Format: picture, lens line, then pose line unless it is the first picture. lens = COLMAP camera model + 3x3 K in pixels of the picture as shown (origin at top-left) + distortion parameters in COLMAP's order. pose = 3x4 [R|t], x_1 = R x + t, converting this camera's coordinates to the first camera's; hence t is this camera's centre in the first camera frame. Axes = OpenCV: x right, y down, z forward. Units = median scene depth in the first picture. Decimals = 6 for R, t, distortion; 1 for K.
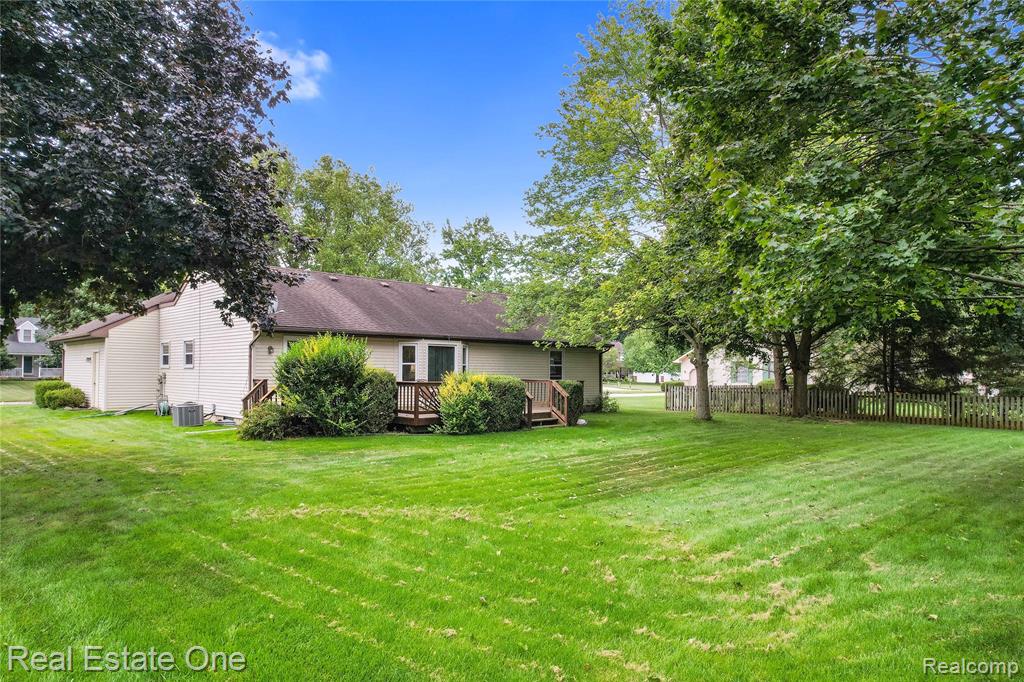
lens RADIAL K [[633.0, 0, 512.0], [0, 633.0, 341.0], [0, 0, 1]] dist [-0.028154, 0.001488]
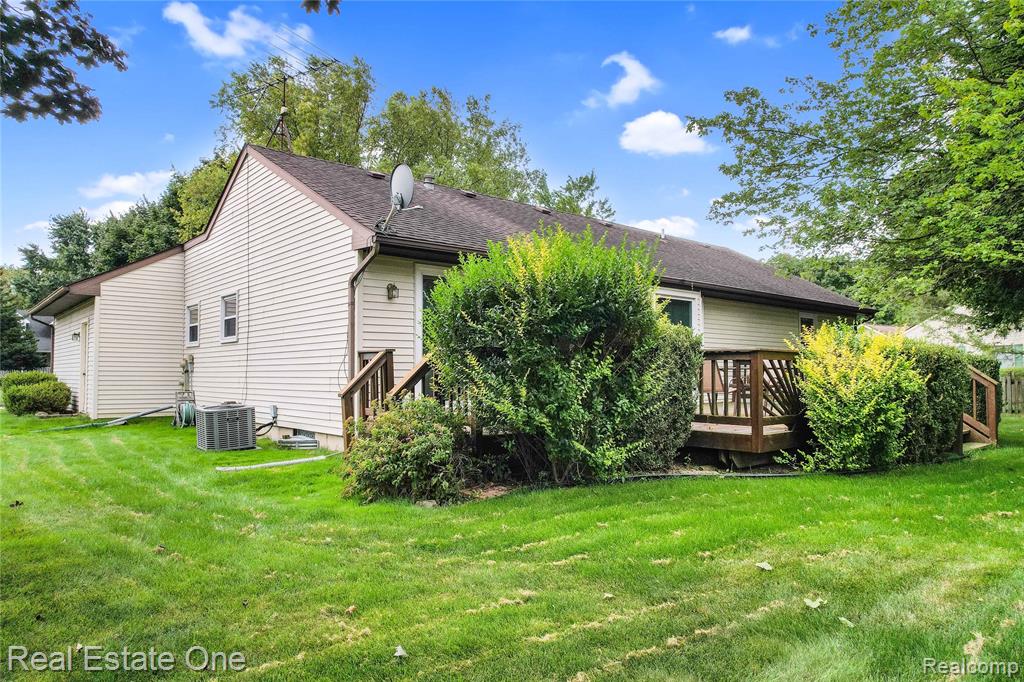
lens RADIAL K [[658.6, 0, 536.0], [0, 658.6, 336.8], [0, 0, 1]] dist [-0.027833, 0.002576]
pose [[0.998612, -0.009786, -0.051744, -0.233427], [0.009408, 0.999927, -0.007545, 0.050260], [0.051814, 0.007048, 0.998632, 0.476486]]
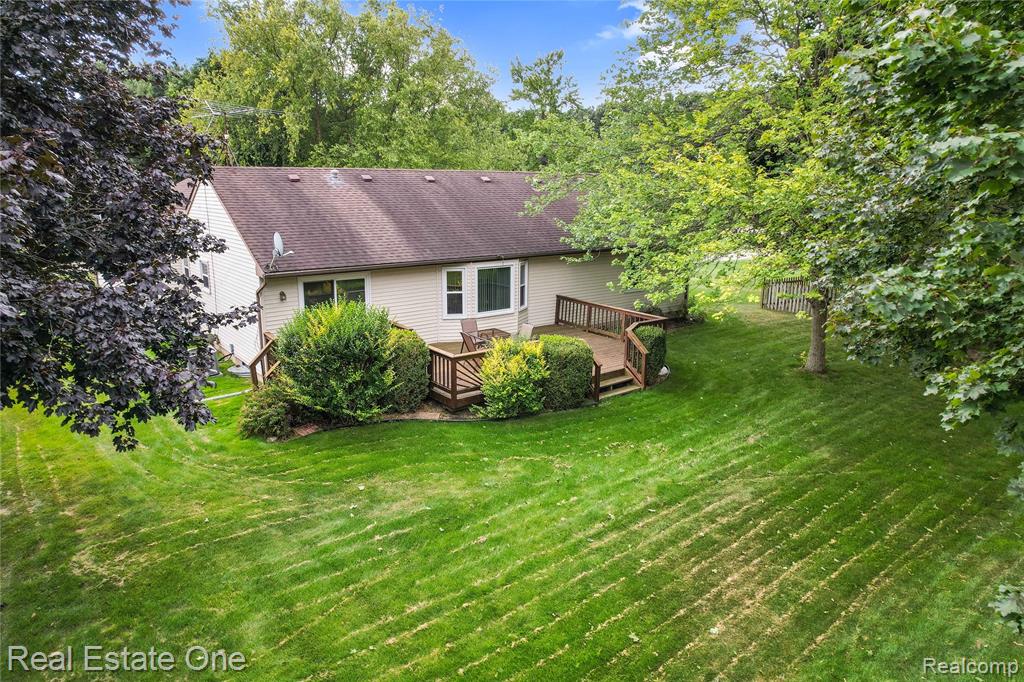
lens RADIAL K [[641.3, 0, 522.2], [0, 641.3, 298.7], [0, 0, 1]] dist [-0.024464, -0.002159]
pose [[0.994567, 0.017943, -0.102541, 0.013653], [0.003728, 0.978262, 0.207339, -0.146401], [0.104032, -0.206595, 0.972880, 0.206361]]
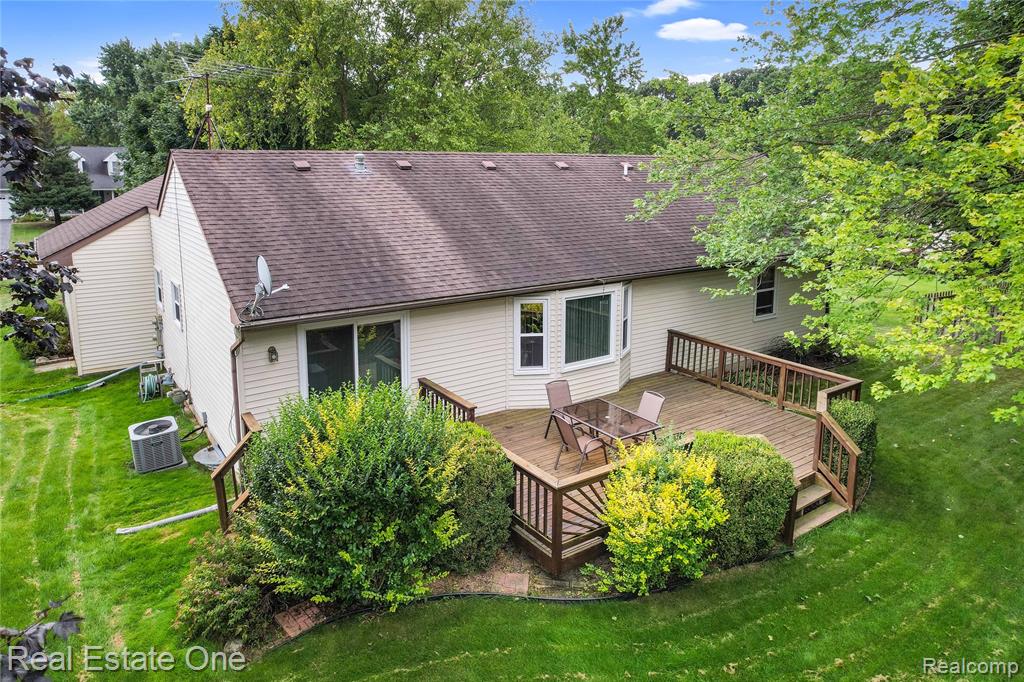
lens RADIAL K [[668.7, 0, 515.2], [0, 668.7, 265.9], [0, 0, 1]] dist [-0.028816, 0.000374]
pose [[0.986028, 0.021122, -0.165236, -0.090556], [0.008839, 0.983896, 0.178522, -0.145651], [0.166346, -0.177488, 0.969962, 0.483031]]
